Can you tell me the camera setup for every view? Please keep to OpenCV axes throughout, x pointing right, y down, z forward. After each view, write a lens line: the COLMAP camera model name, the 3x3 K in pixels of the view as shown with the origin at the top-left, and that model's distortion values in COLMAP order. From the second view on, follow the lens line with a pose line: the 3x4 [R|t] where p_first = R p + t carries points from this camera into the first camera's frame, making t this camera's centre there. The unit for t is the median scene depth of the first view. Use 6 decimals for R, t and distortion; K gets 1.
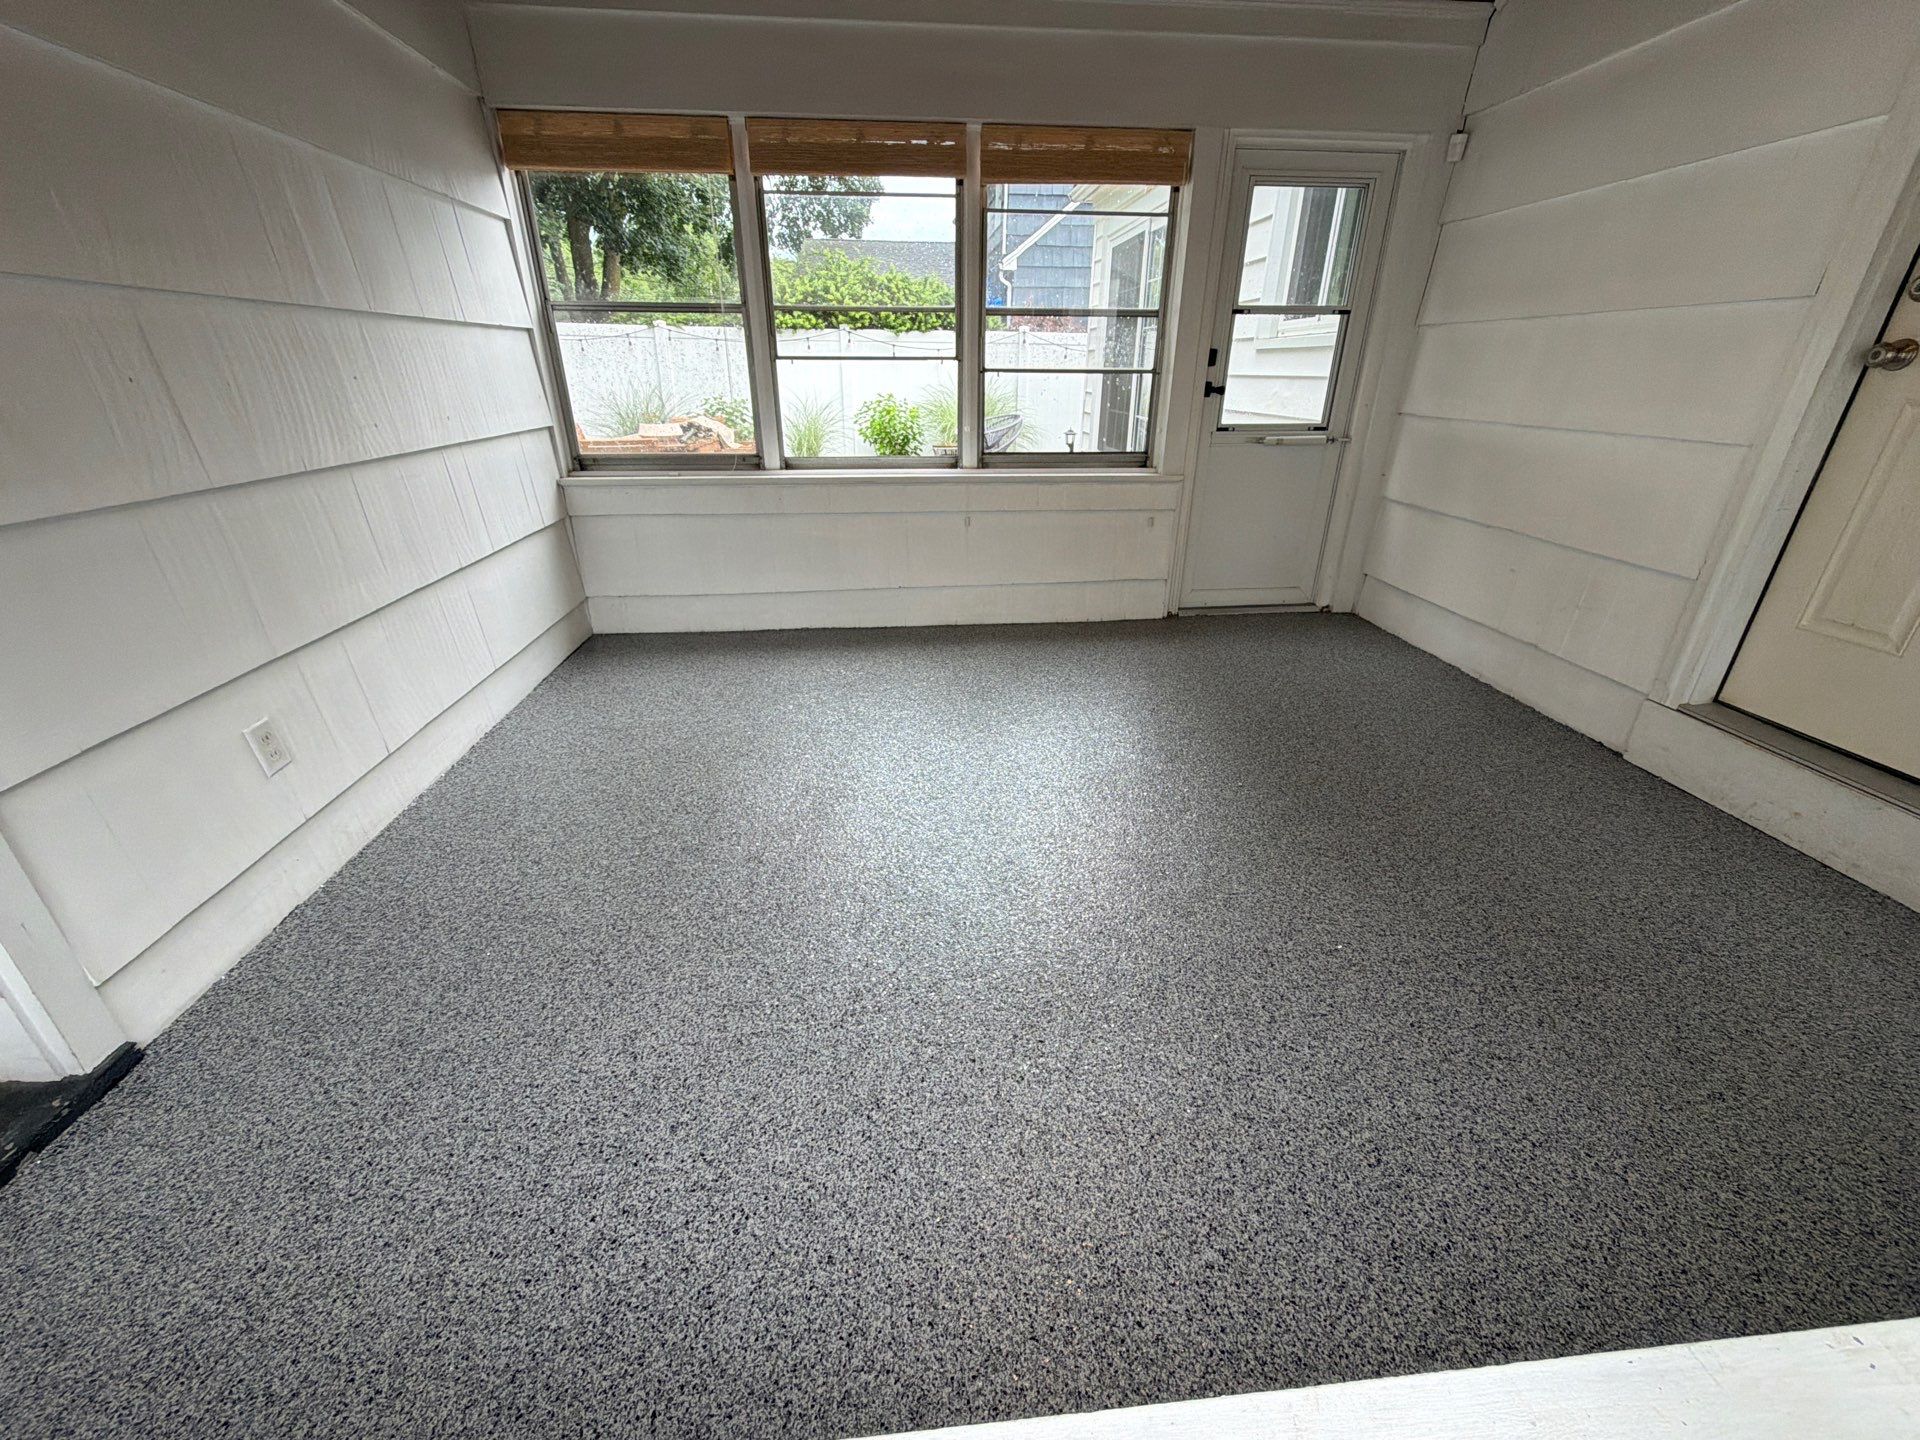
lens RADIAL K [[765.9, 0, 960.0], [0, 765.9, 720.0], [0, 0, 1]] dist [0.001324, -0.000214]
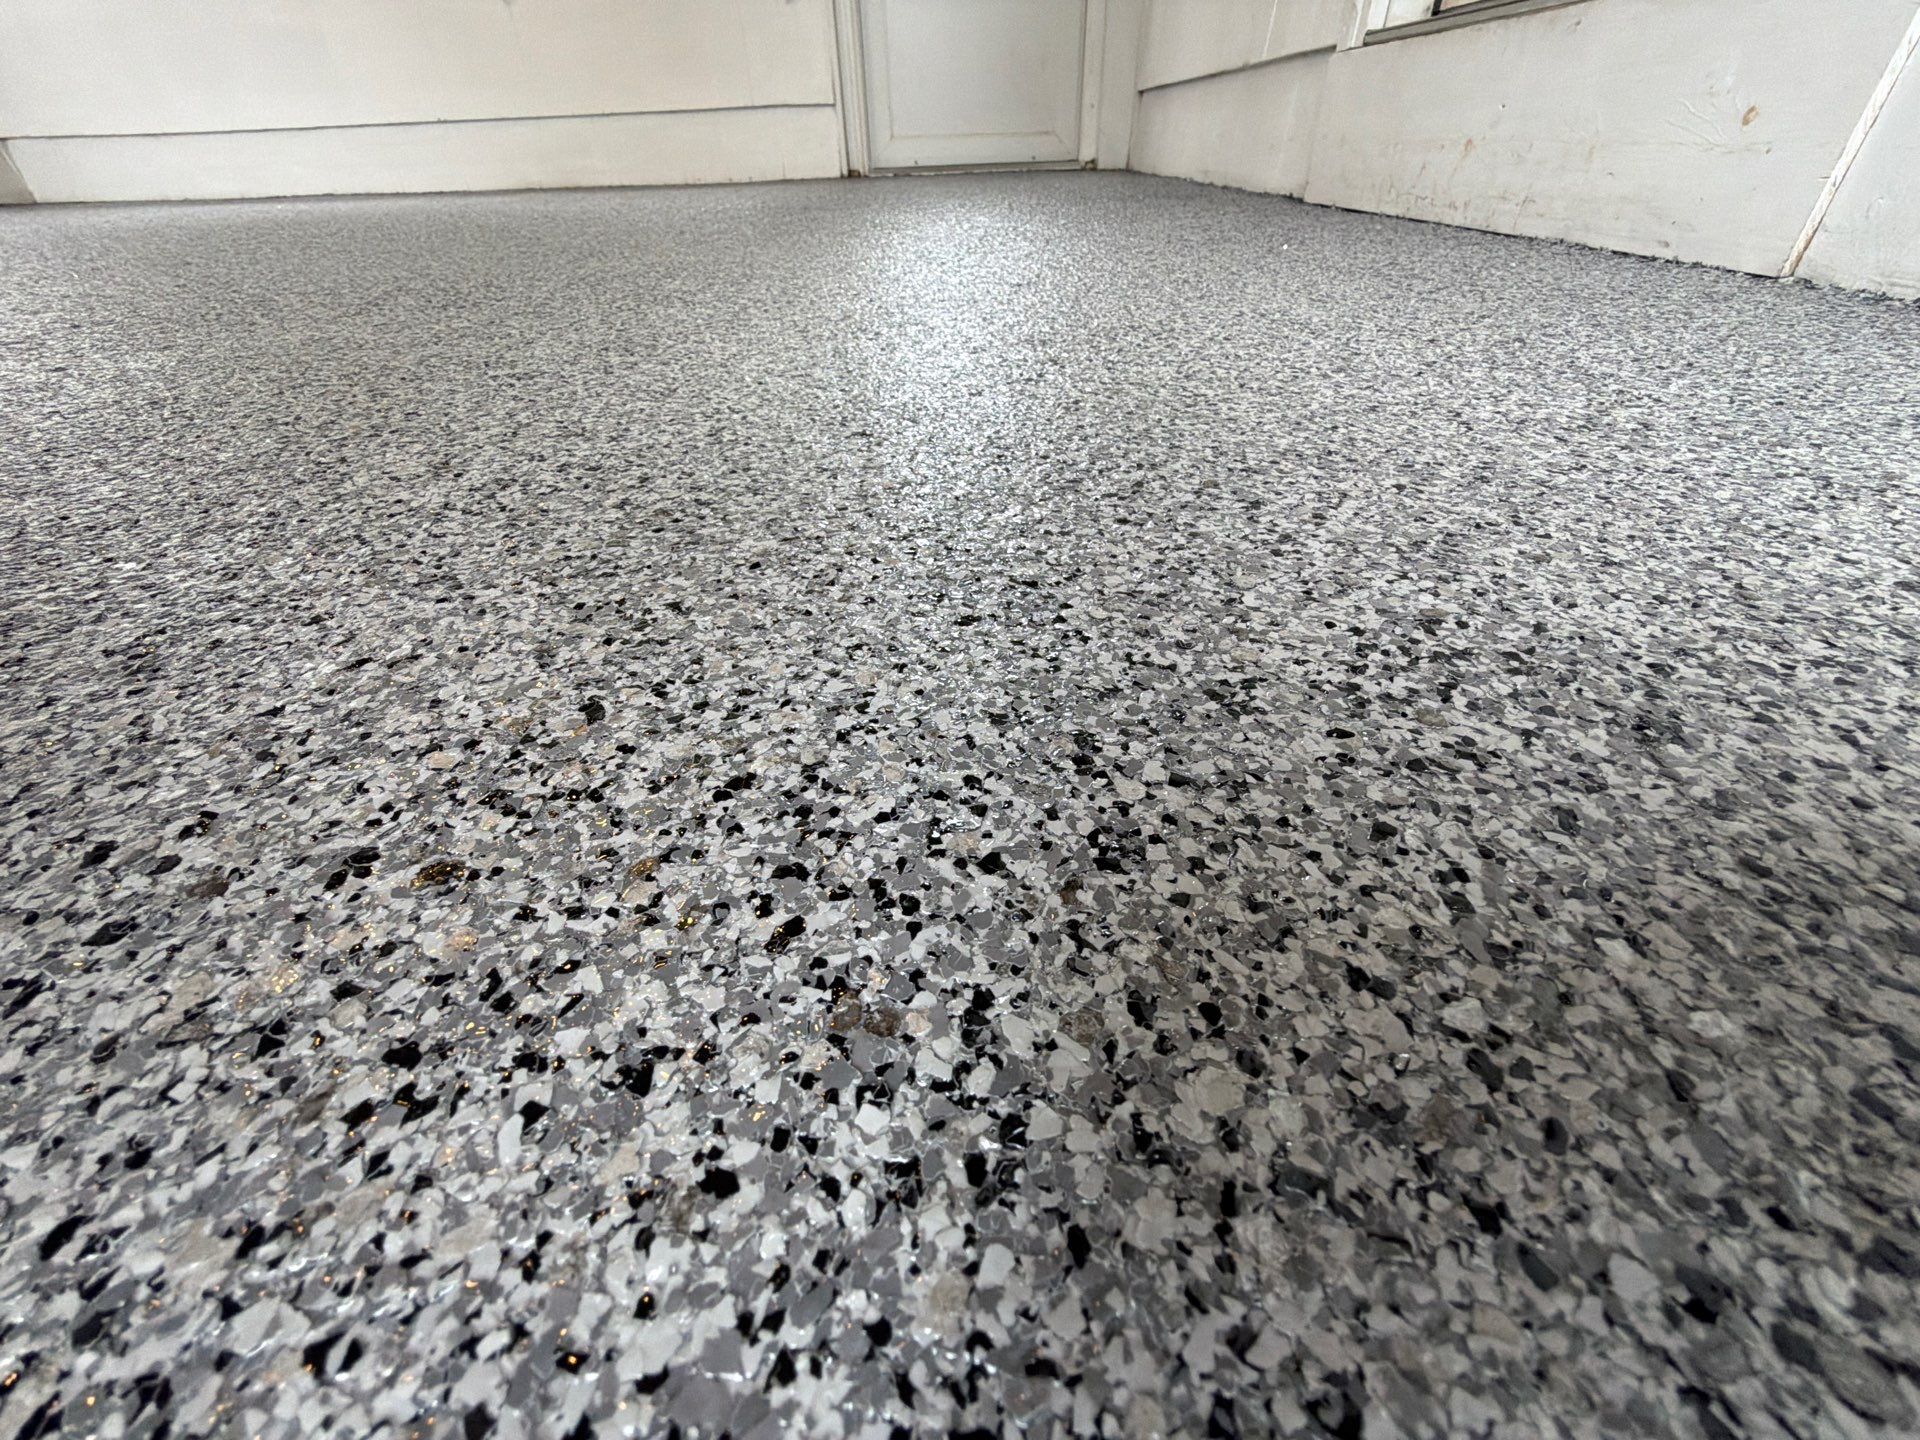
lens RADIAL K [[765.9, 0, 960.0], [0, 765.9, 720.0], [0, 0, 1]] dist [0.001324, -0.000214]
pose [[0.997958, 0.009403, -0.063183, 0.460764], [0.004083, 0.977693, 0.209998, 0.221118], [0.063748, -0.209827, 0.975658, 0.245433]]
